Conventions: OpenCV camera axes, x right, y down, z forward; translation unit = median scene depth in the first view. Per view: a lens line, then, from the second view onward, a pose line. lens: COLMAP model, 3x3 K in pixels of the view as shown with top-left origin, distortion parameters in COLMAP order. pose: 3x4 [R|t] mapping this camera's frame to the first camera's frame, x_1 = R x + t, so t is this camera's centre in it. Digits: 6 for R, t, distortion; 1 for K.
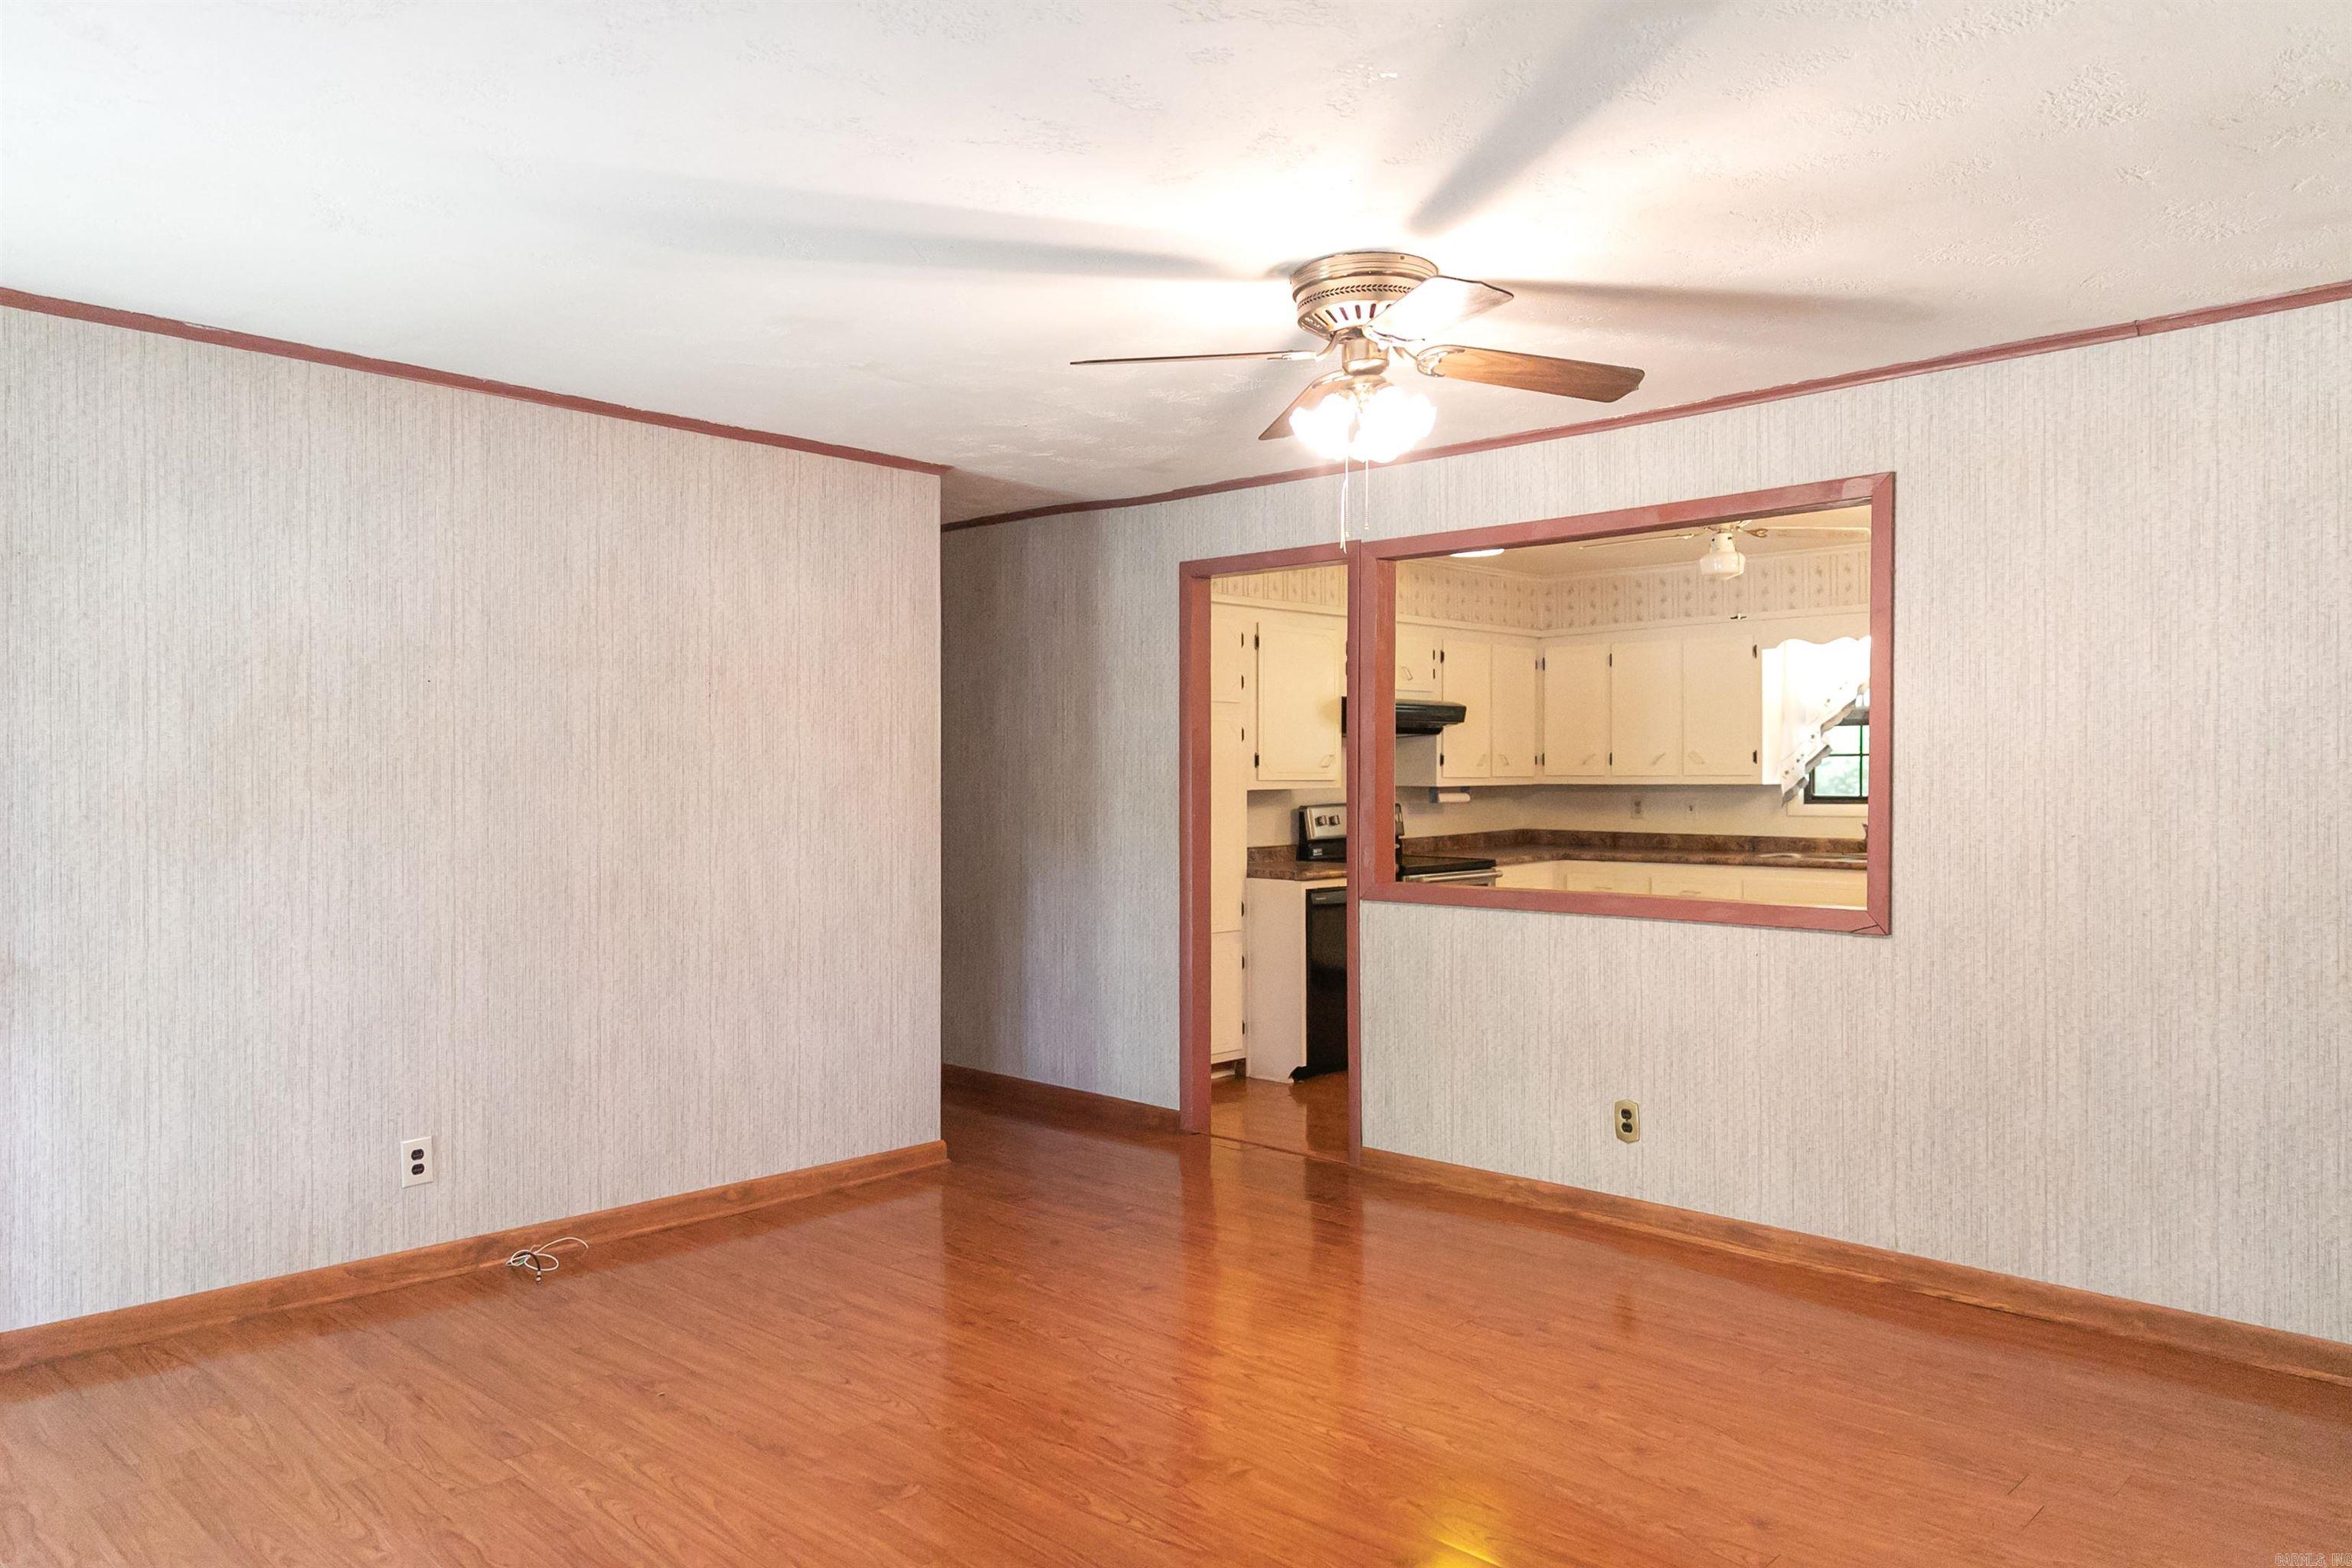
lens RADIAL K [[1596.3, 0, 1154.5], [0, 1596.3, 788.5], [0, 0, 1]] dist [0.013234, -0.003920]
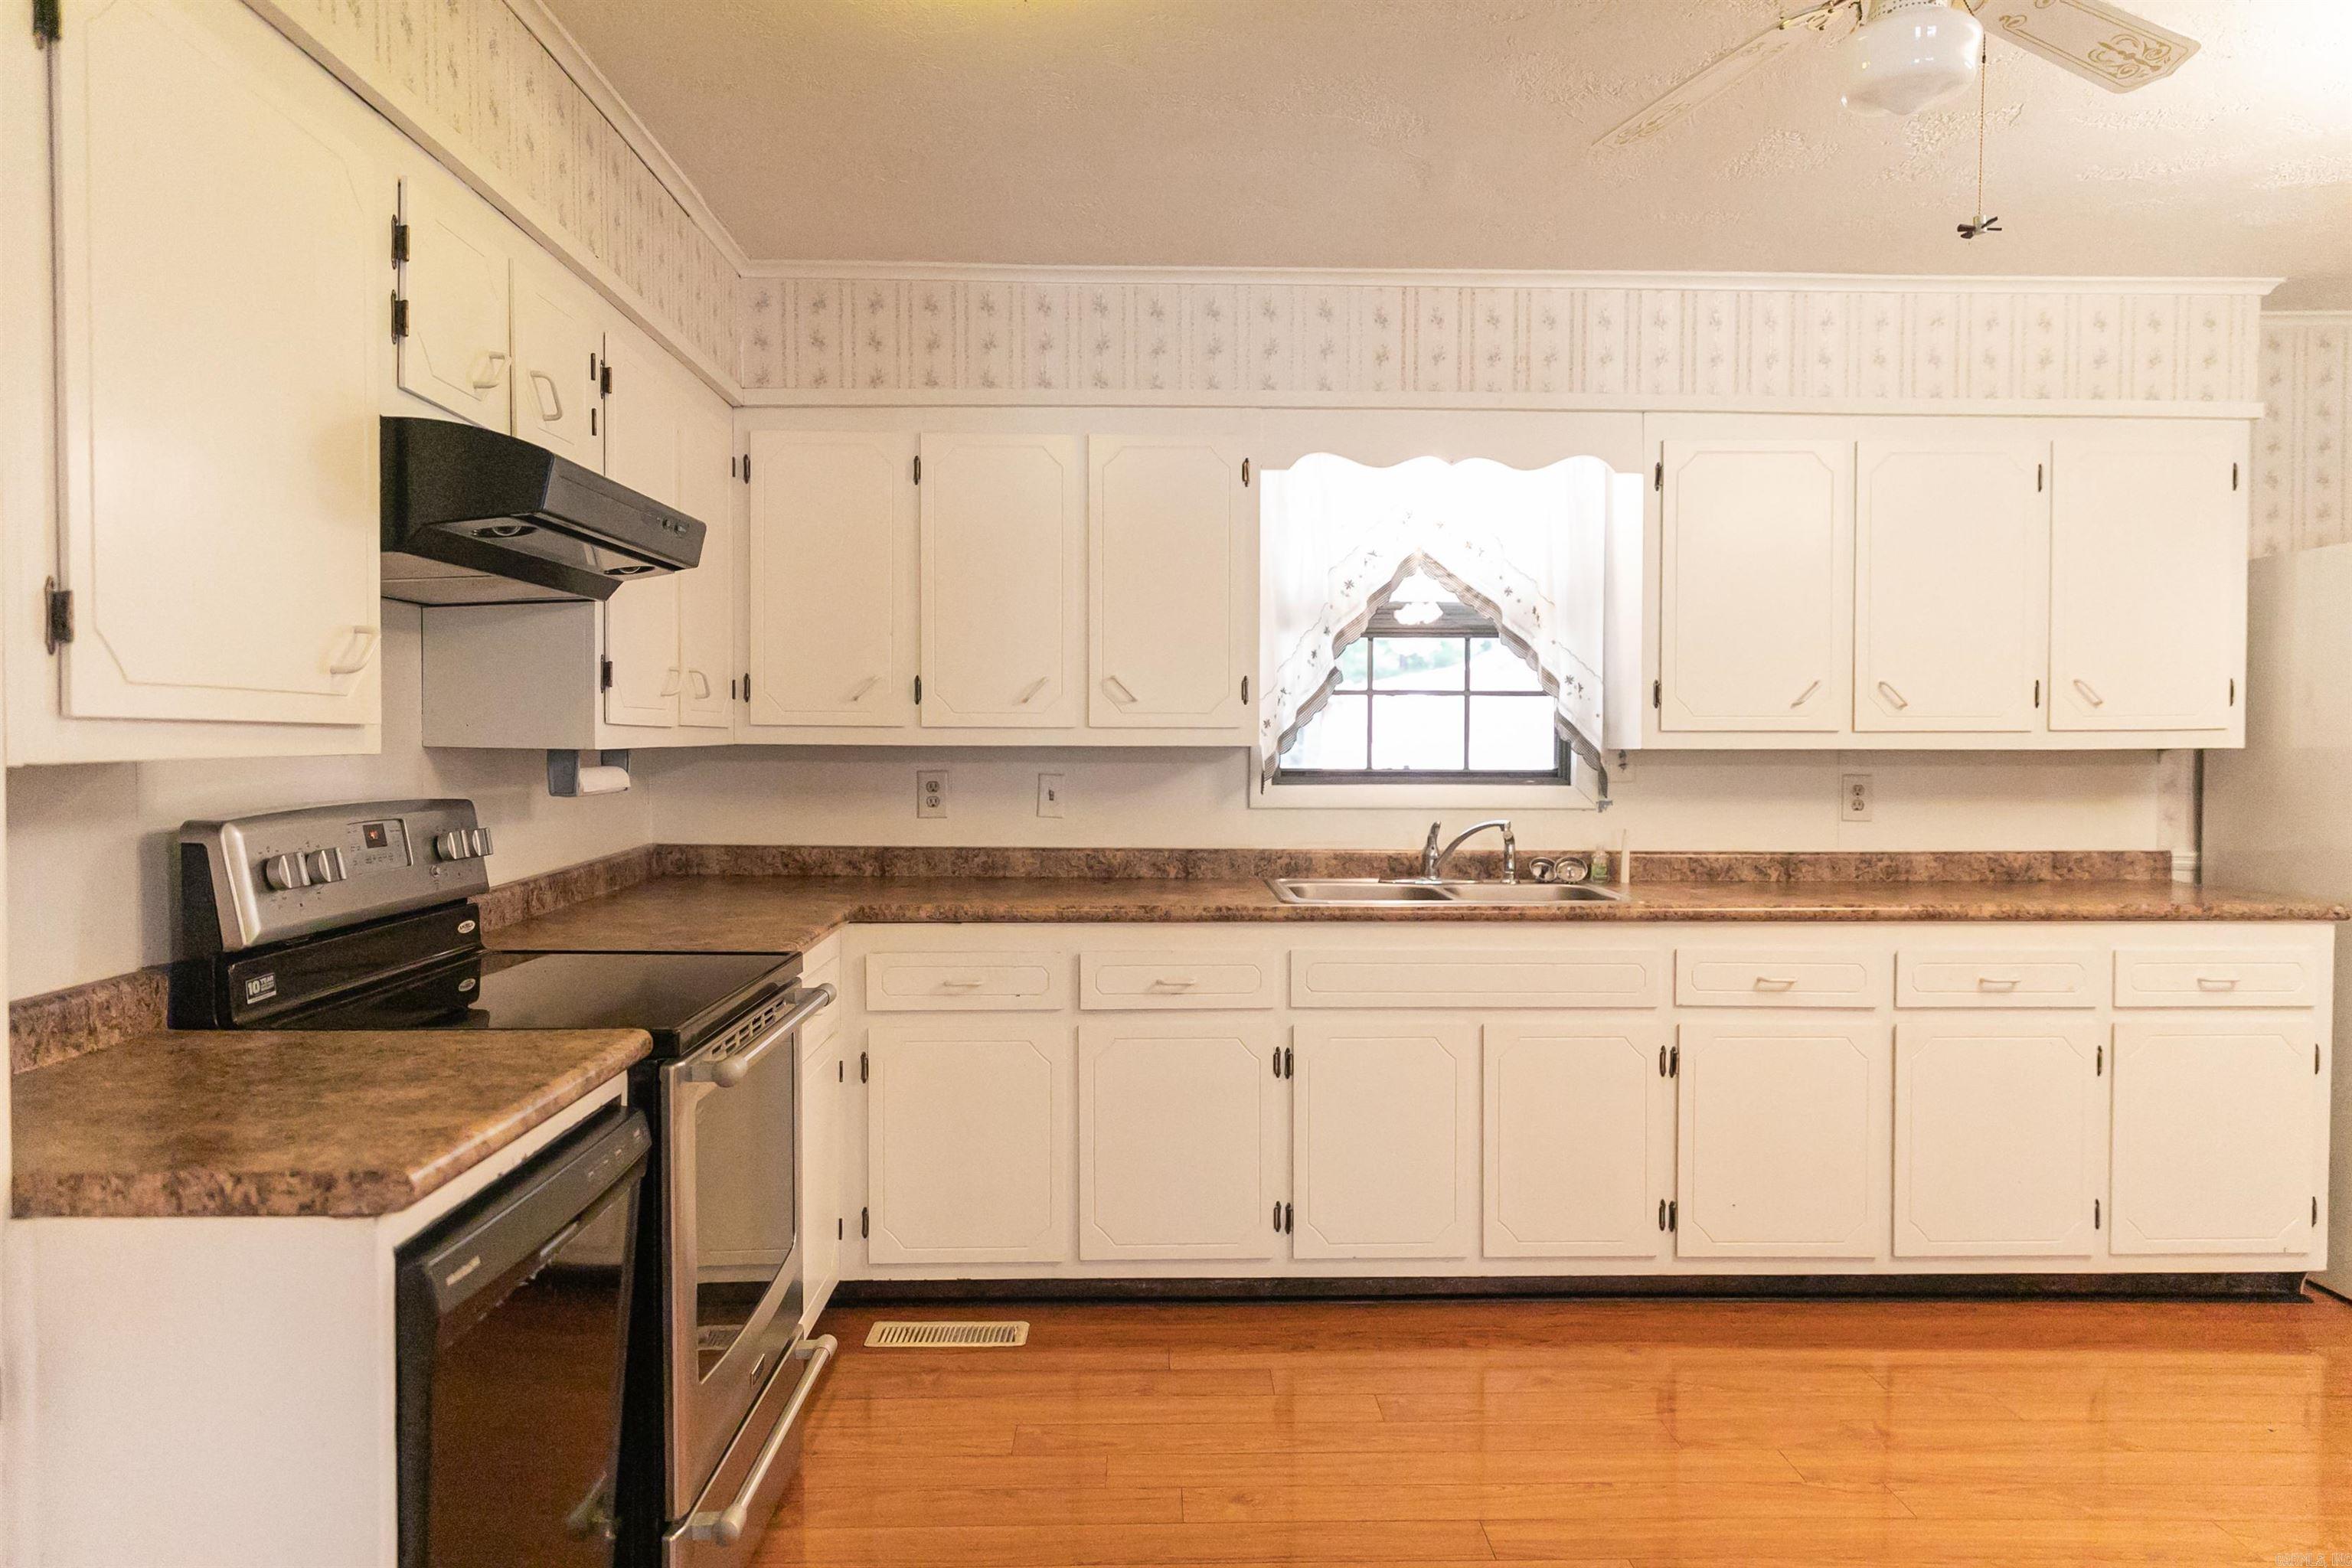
lens RADIAL K [[1596.3, 0, 1154.5], [0, 1596.3, 788.5], [0, 0, 1]] dist [0.013234, -0.003920]
pose [[0.716476, -0.010710, 0.697529, 0.020041], [-0.007758, 0.999698, 0.023319, -0.001836], [-0.697568, -0.022119, 0.716177, 0.661739]]
